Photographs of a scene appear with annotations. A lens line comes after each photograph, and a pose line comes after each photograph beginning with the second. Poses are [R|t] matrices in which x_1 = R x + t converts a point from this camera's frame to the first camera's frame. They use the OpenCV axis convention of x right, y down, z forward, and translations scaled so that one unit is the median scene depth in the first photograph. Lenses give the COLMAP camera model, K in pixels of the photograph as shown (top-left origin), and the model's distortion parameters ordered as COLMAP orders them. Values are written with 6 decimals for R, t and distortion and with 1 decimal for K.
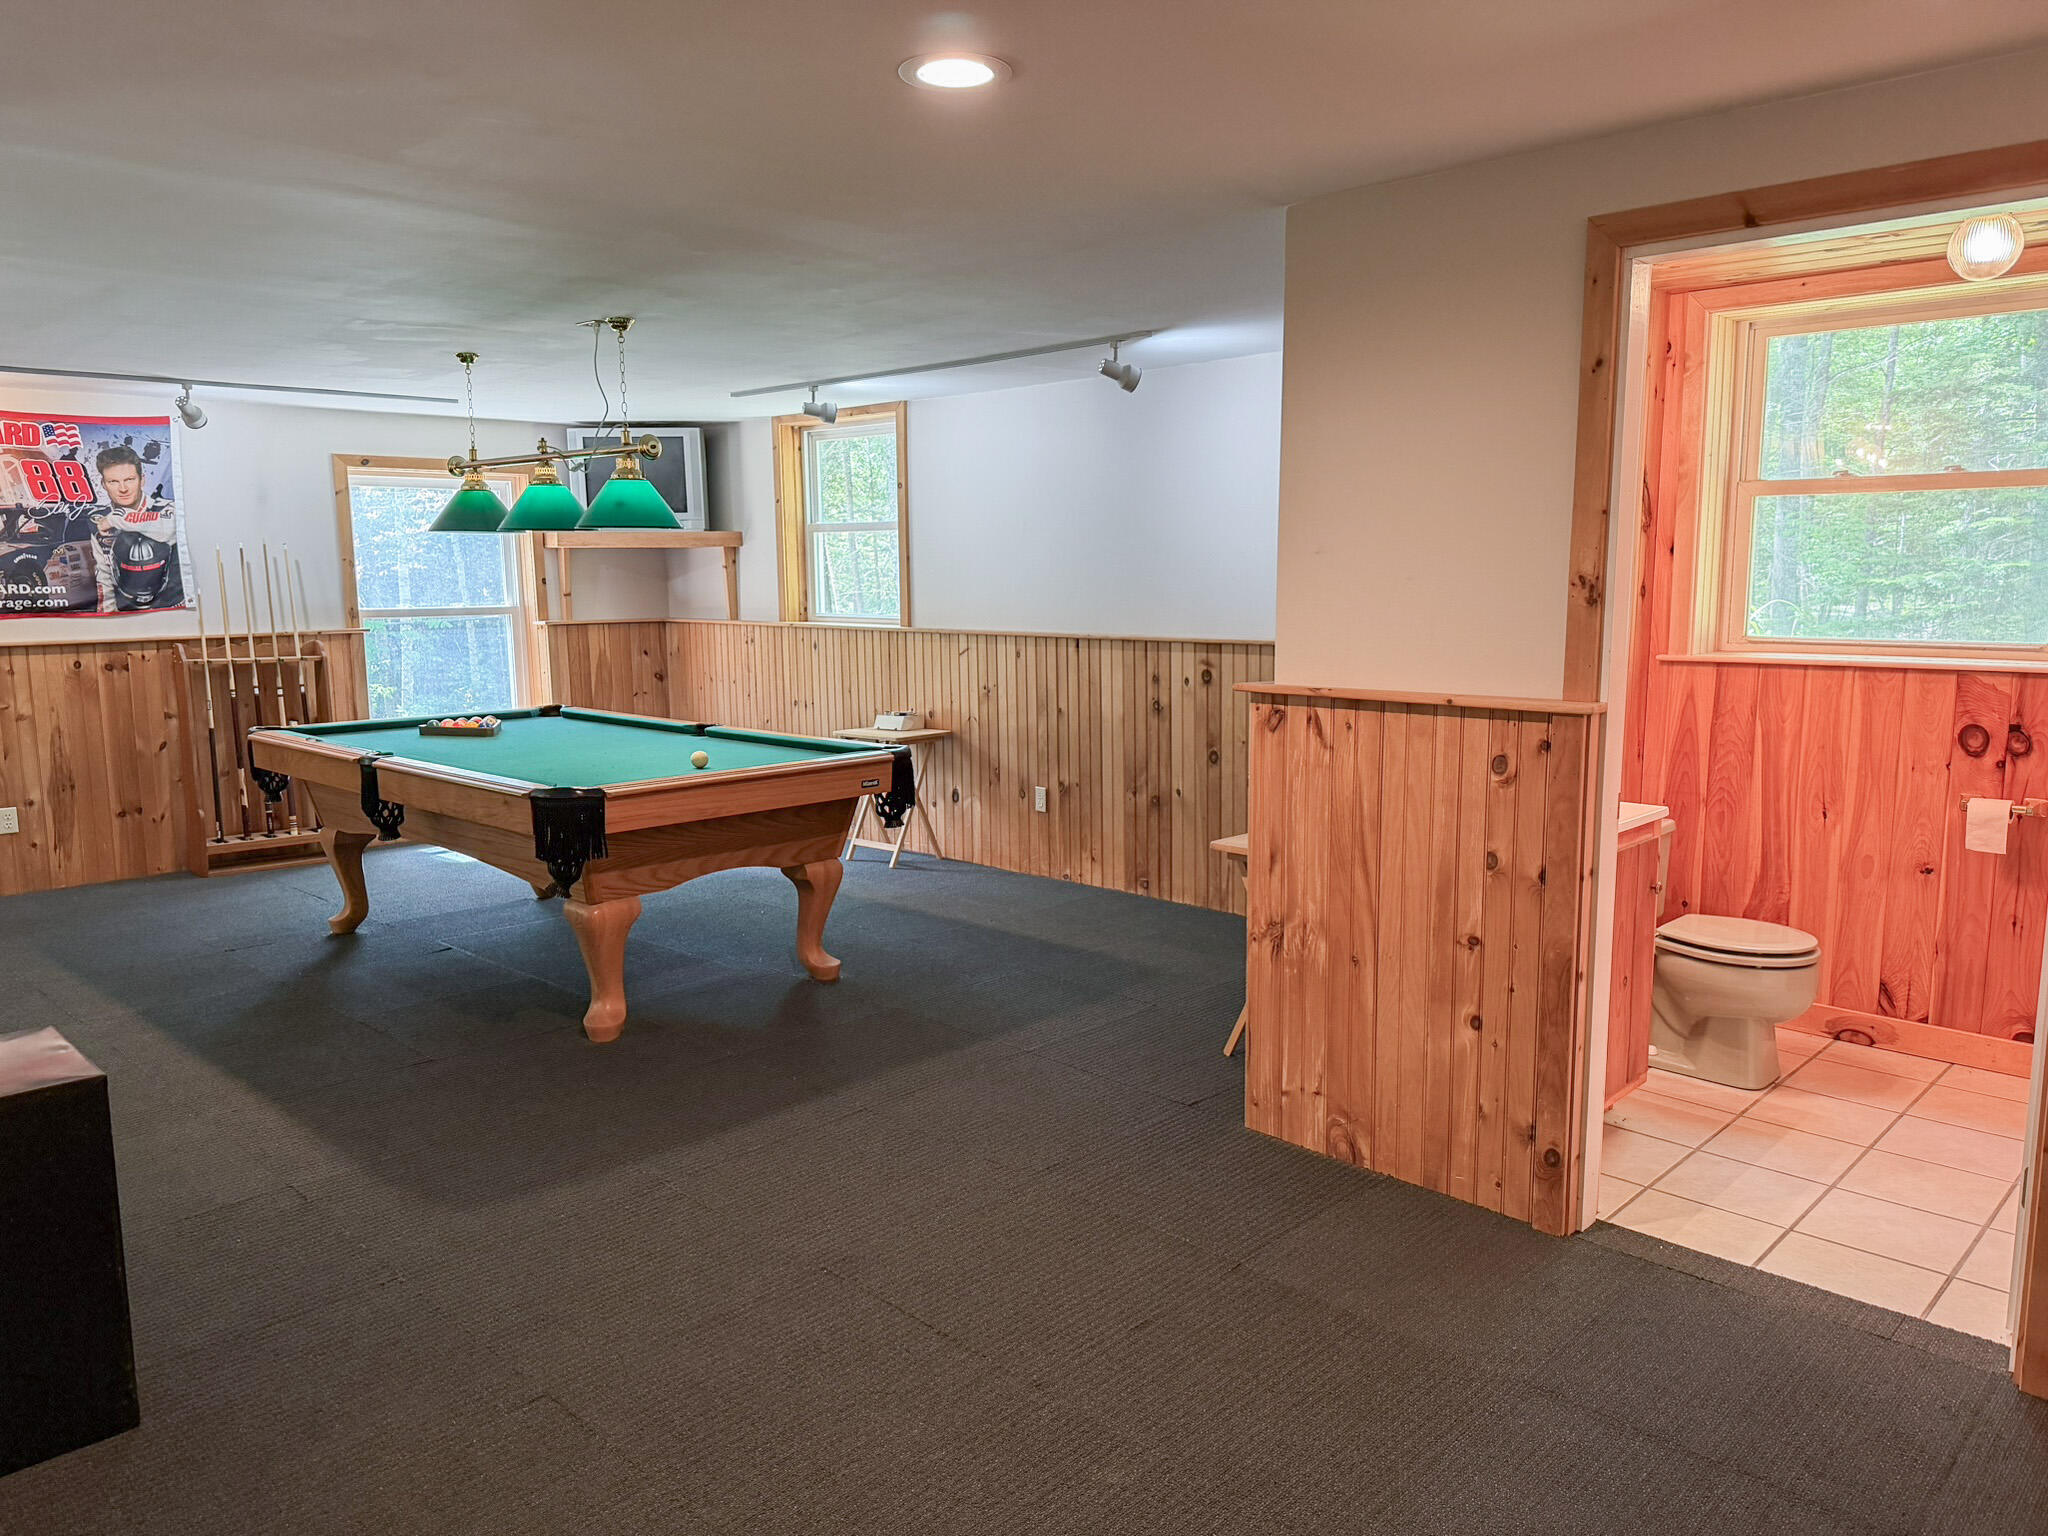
lens RADIAL K [[1452.2, 0, 1030.2], [0, 1452.2, 773.2], [0, 0, 1]] dist [0.030040, -0.045901]
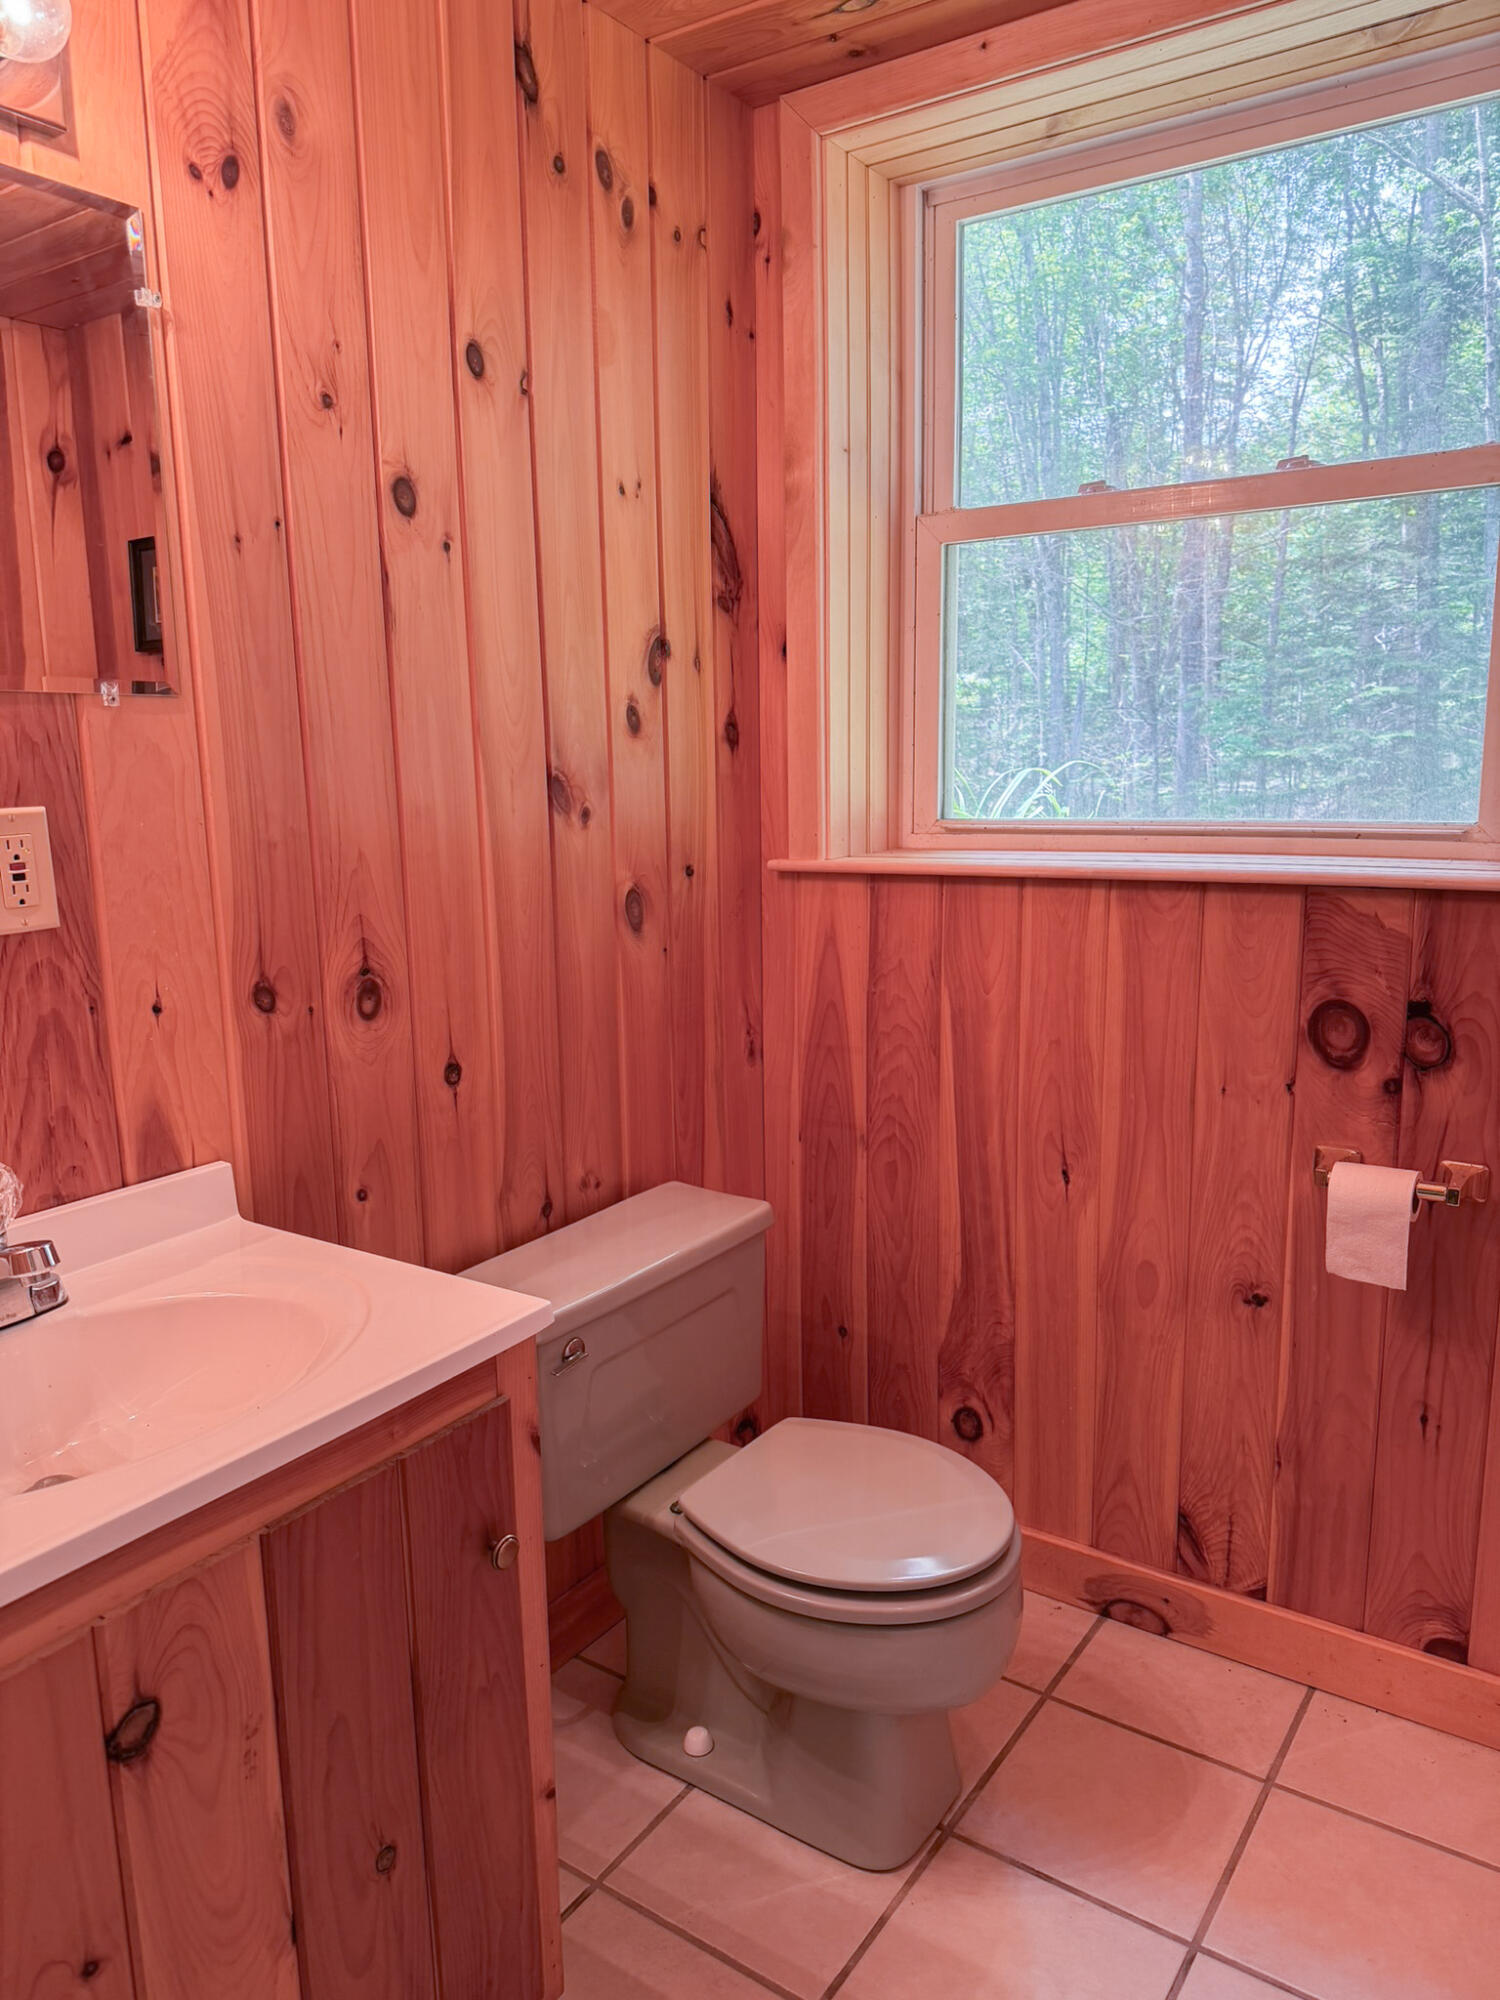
lens RADIAL K [[1431.5, 0, 754.8], [0, 1431.5, 1006.8], [0, 0, 1]] dist [0.170003, -0.336905]
pose [[0.983762, -0.037106, 0.175599, 0.360000], [0.030932, 0.998808, 0.037765, -0.052398], [-0.176791, -0.031720, 0.983737, 0.541560]]
